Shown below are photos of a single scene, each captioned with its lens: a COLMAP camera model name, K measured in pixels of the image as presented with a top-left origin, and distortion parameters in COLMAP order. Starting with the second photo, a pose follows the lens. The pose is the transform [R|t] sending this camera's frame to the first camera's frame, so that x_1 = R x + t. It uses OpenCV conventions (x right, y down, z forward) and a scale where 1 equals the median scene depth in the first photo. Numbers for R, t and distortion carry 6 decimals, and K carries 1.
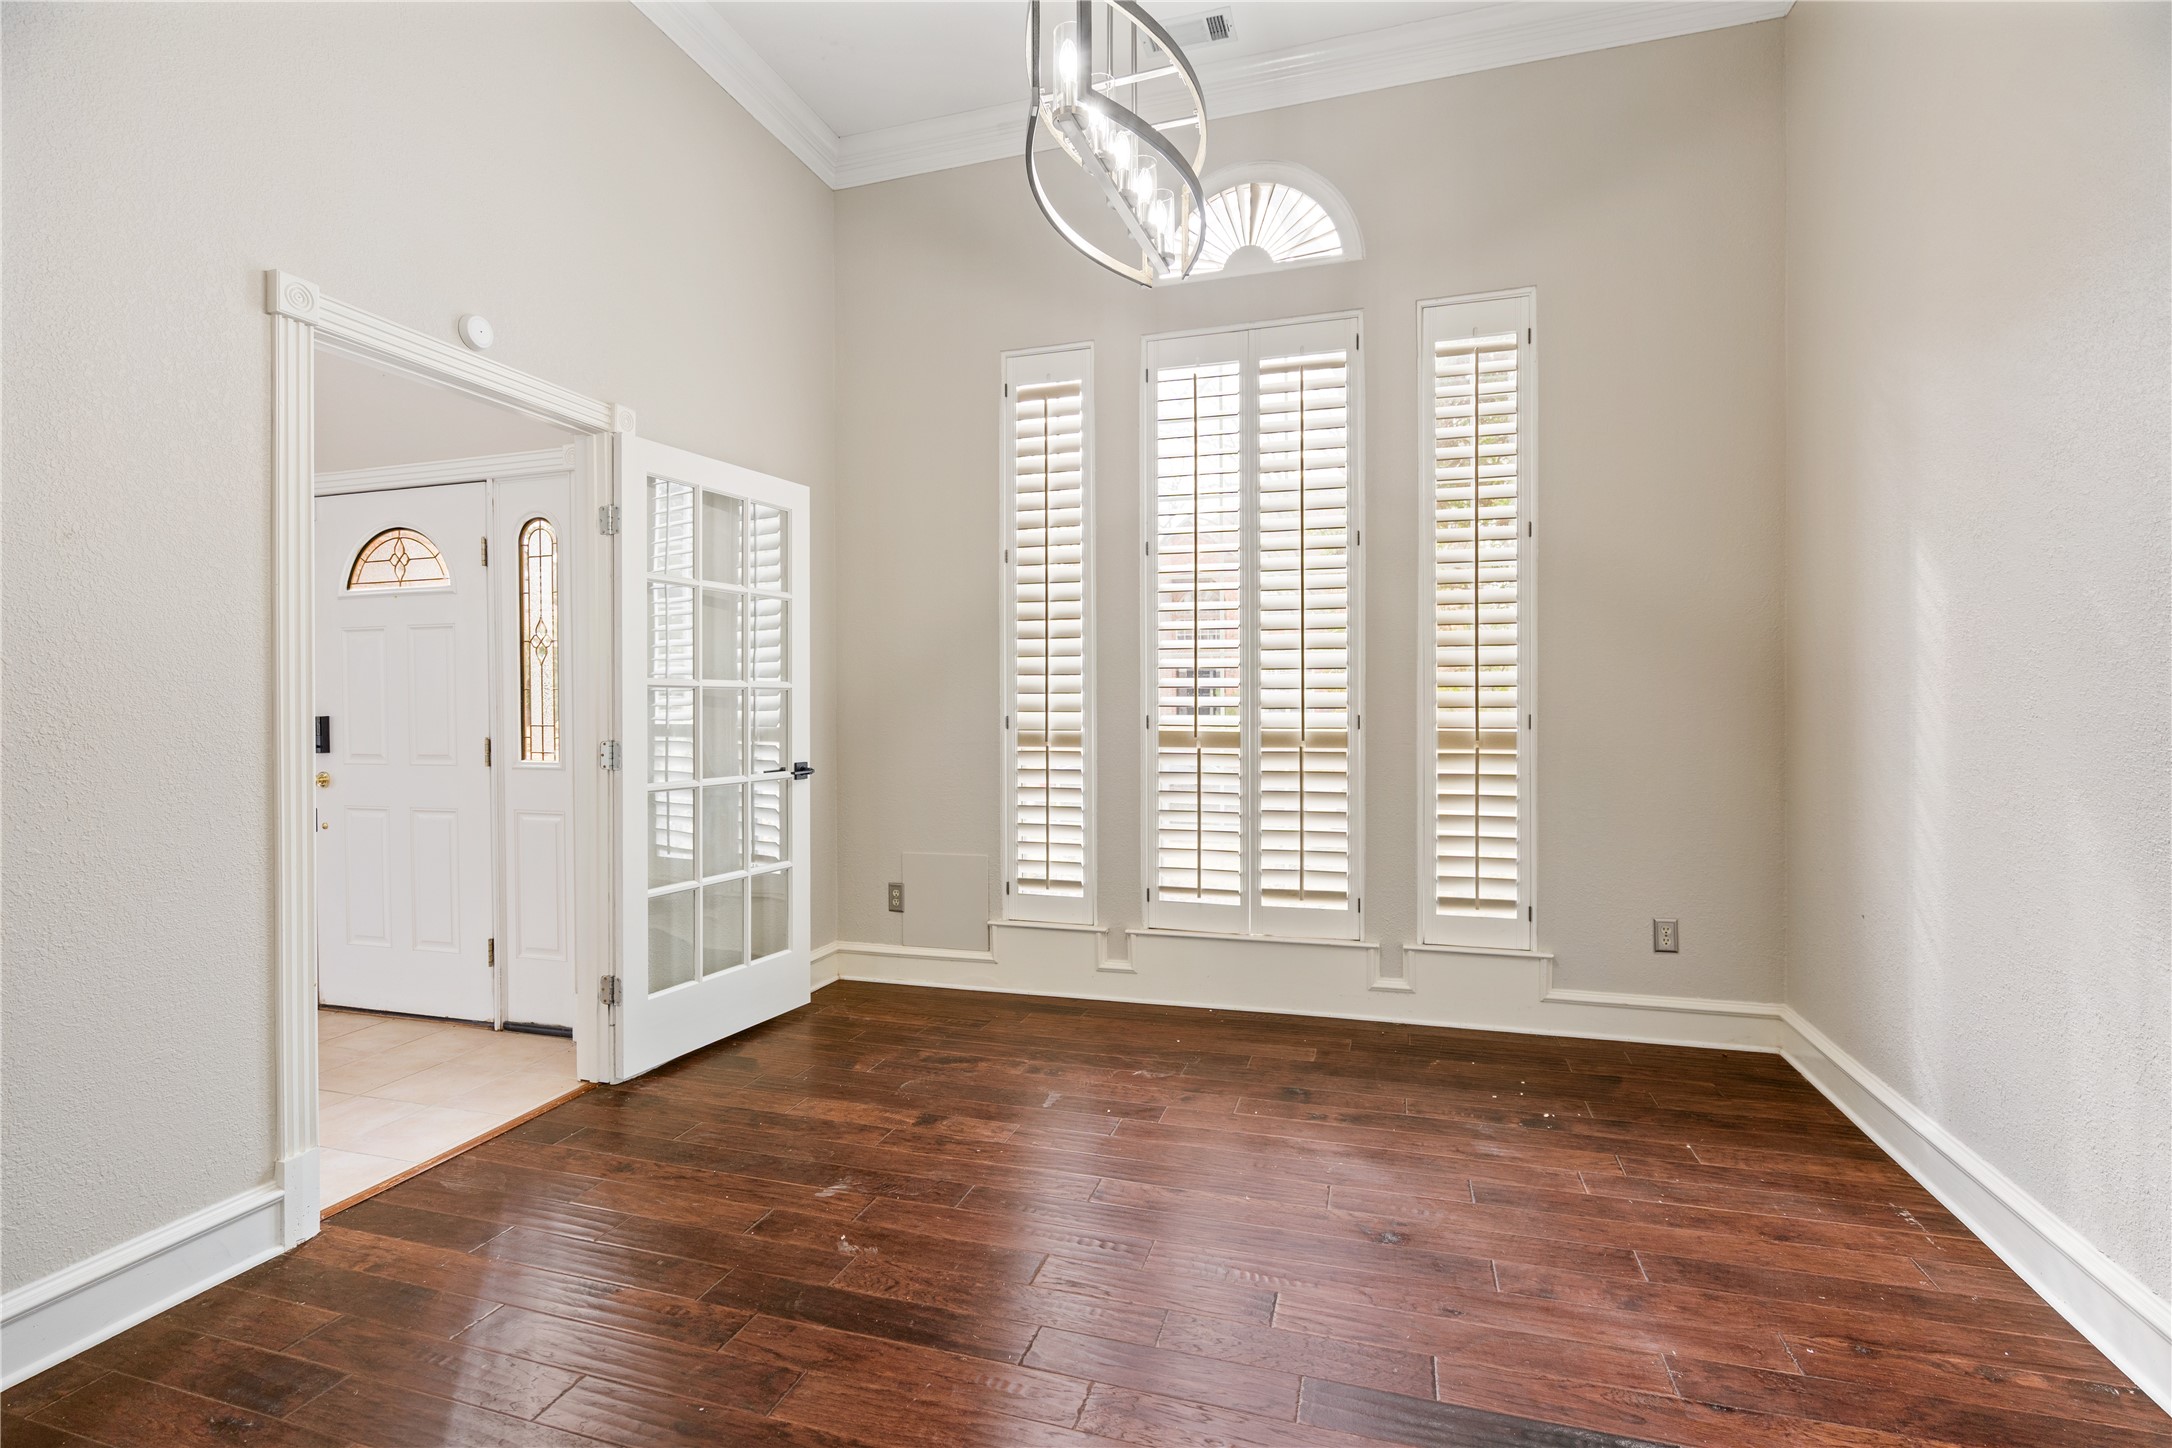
lens RADIAL K [[984.0, 0, 1063.1], [0, 984.0, 712.9], [0, 0, 1]] dist [-0.000244, 0.000295]
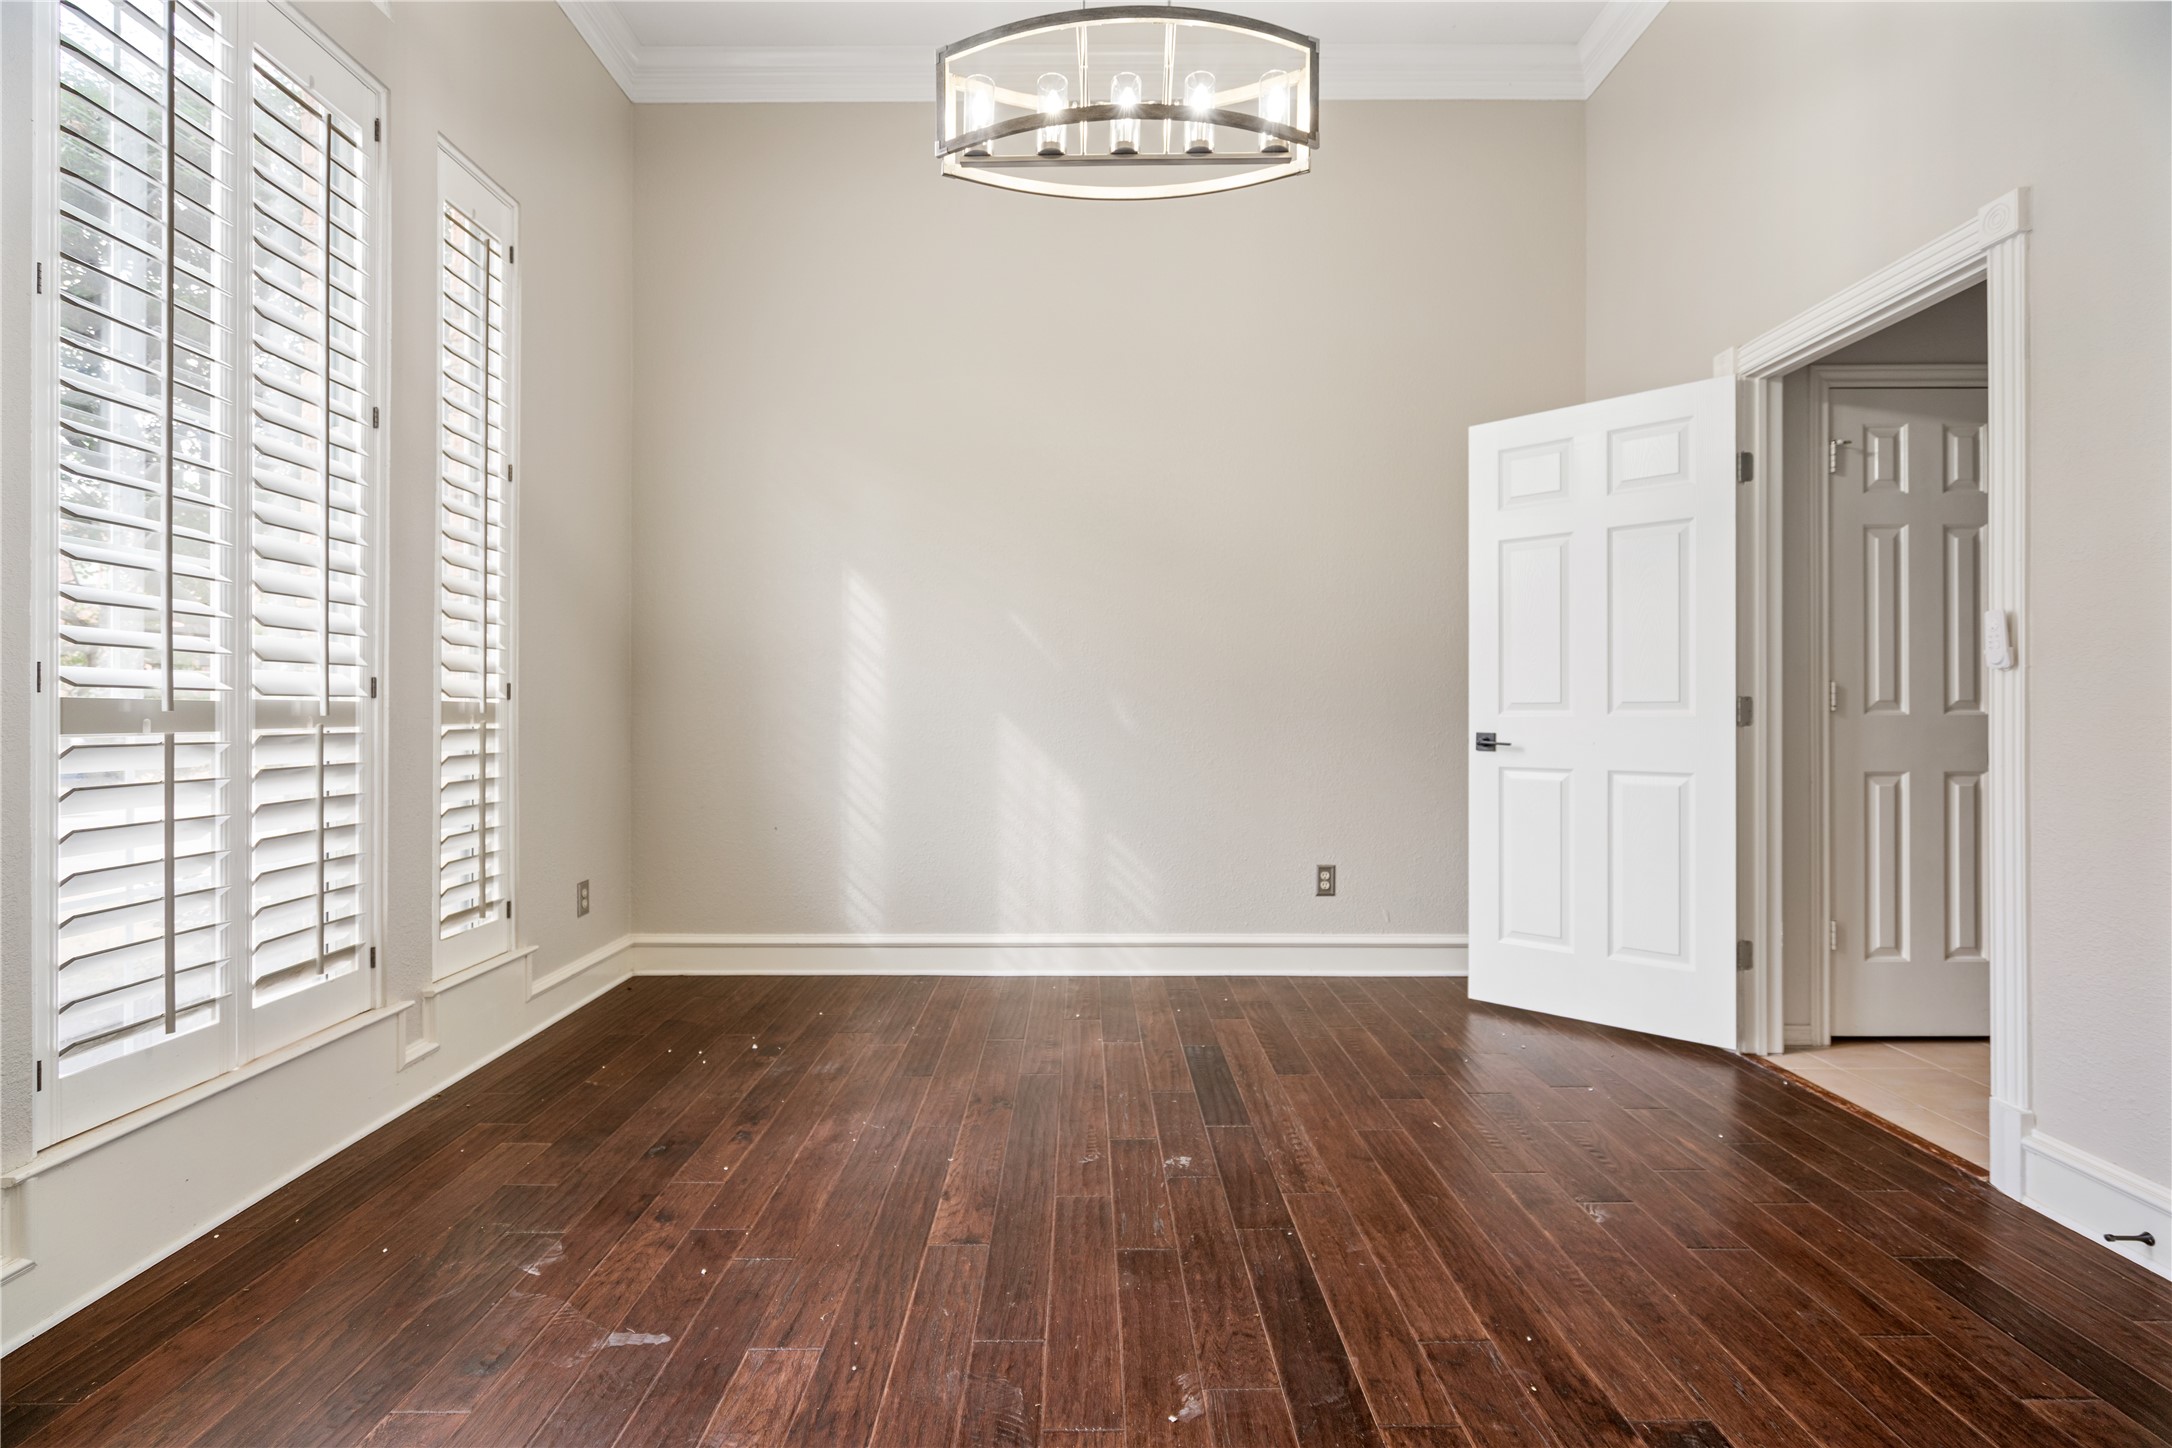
lens RADIAL K [[984.0, 0, 1063.1], [0, 984.0, 712.9], [0, 0, 1]] dist [-0.000244, 0.000295]
pose [[-0.289302, 0.008211, 0.957203, -0.636129], [0.012703, 0.999908, -0.004738, 0.045533], [-0.957153, 0.010789, -0.289380, 0.951798]]
